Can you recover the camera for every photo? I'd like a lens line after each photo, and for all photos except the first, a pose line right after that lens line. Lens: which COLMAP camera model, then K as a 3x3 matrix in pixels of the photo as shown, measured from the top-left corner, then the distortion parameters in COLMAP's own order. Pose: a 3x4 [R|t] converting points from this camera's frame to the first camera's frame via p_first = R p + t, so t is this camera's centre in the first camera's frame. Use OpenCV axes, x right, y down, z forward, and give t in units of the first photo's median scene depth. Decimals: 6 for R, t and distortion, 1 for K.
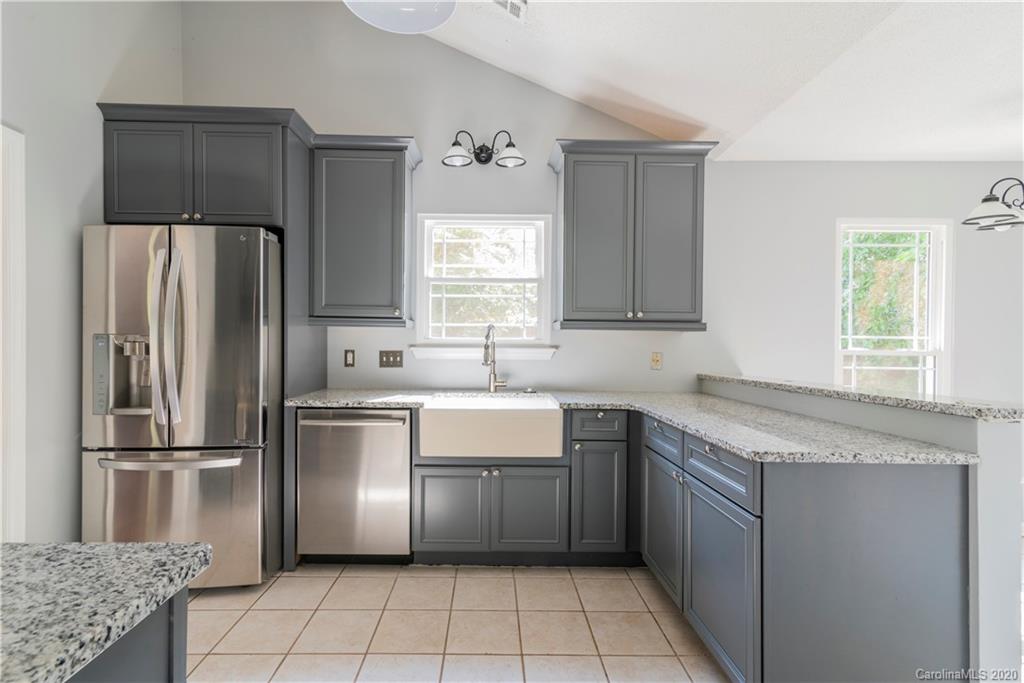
lens RADIAL K [[476.9, 0, 499.1], [0, 476.9, 338.3], [0, 0, 1]] dist [0.011112, -0.000860]
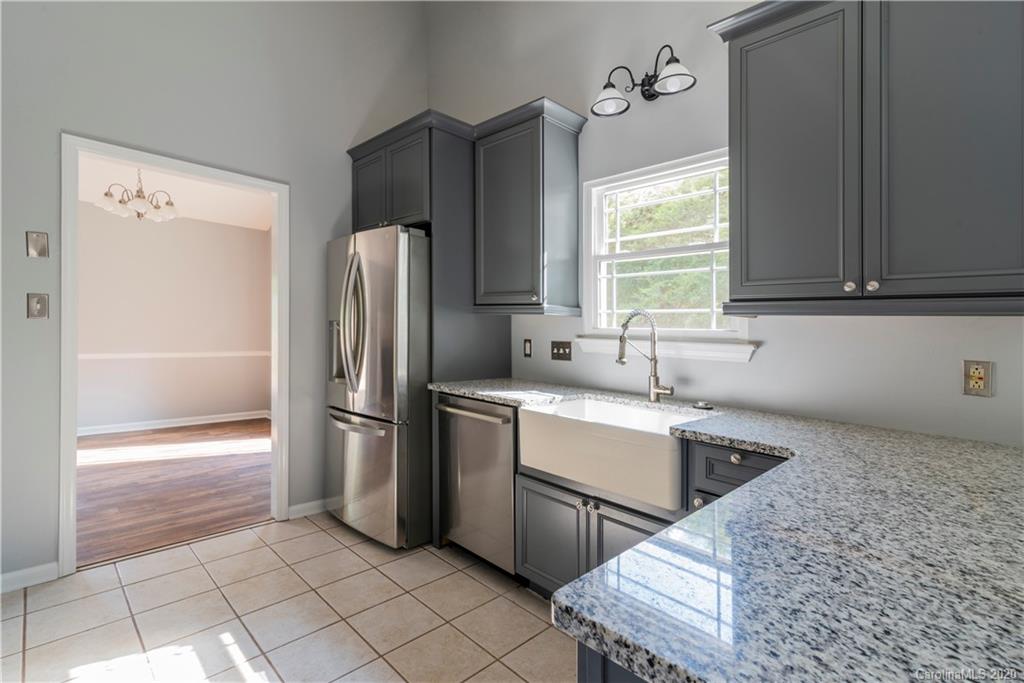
lens RADIAL K [[481.7, 0, 515.5], [0, 481.7, 322.4], [0, 0, 1]] dist [0.014007, -0.011954]
pose [[0.696316, 0.000864, -0.717734, 0.404032], [-0.017456, 0.999724, -0.015732, 0.006441], [0.717523, 0.023484, 0.696139, 0.345471]]
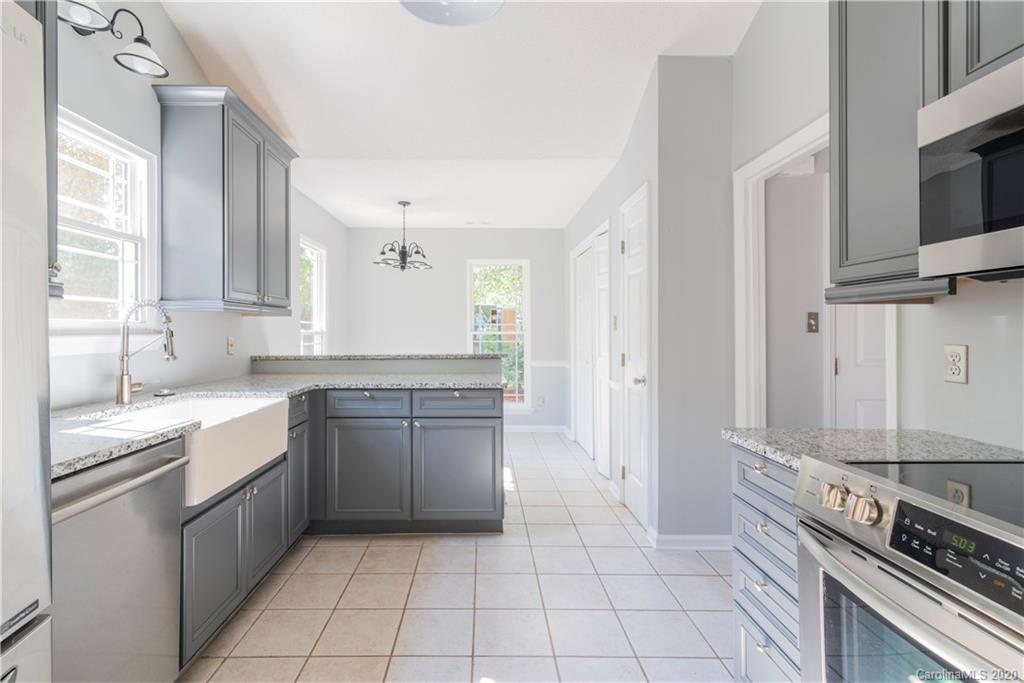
lens RADIAL K [[477.4, 0, 481.4], [0, 477.4, 325.8], [0, 0, 1]] dist [0.011722, -0.000744]
pose [[0.017744, -0.003347, 0.999837, -0.718347], [-0.006018, 0.999976, 0.003454, 0.001088], [-0.999824, -0.006078, 0.017724, 0.537180]]
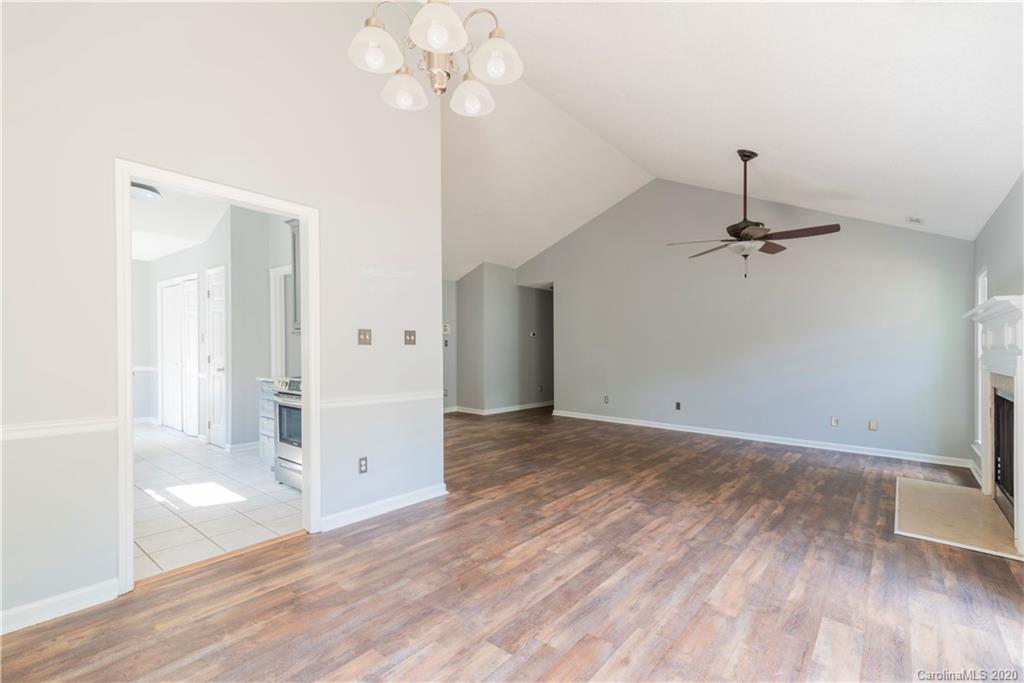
lens RADIAL K [[467.6, 0, 510.2], [0, 467.6, 343.2], [0, 0, 1]] dist [0.011937, -0.000416]
pose [[-0.768493, -0.017395, 0.639621, -1.879487], [-0.012240, 0.999847, 0.012486, -0.024293], [-0.639741, 0.001767, -0.768589, 0.954830]]
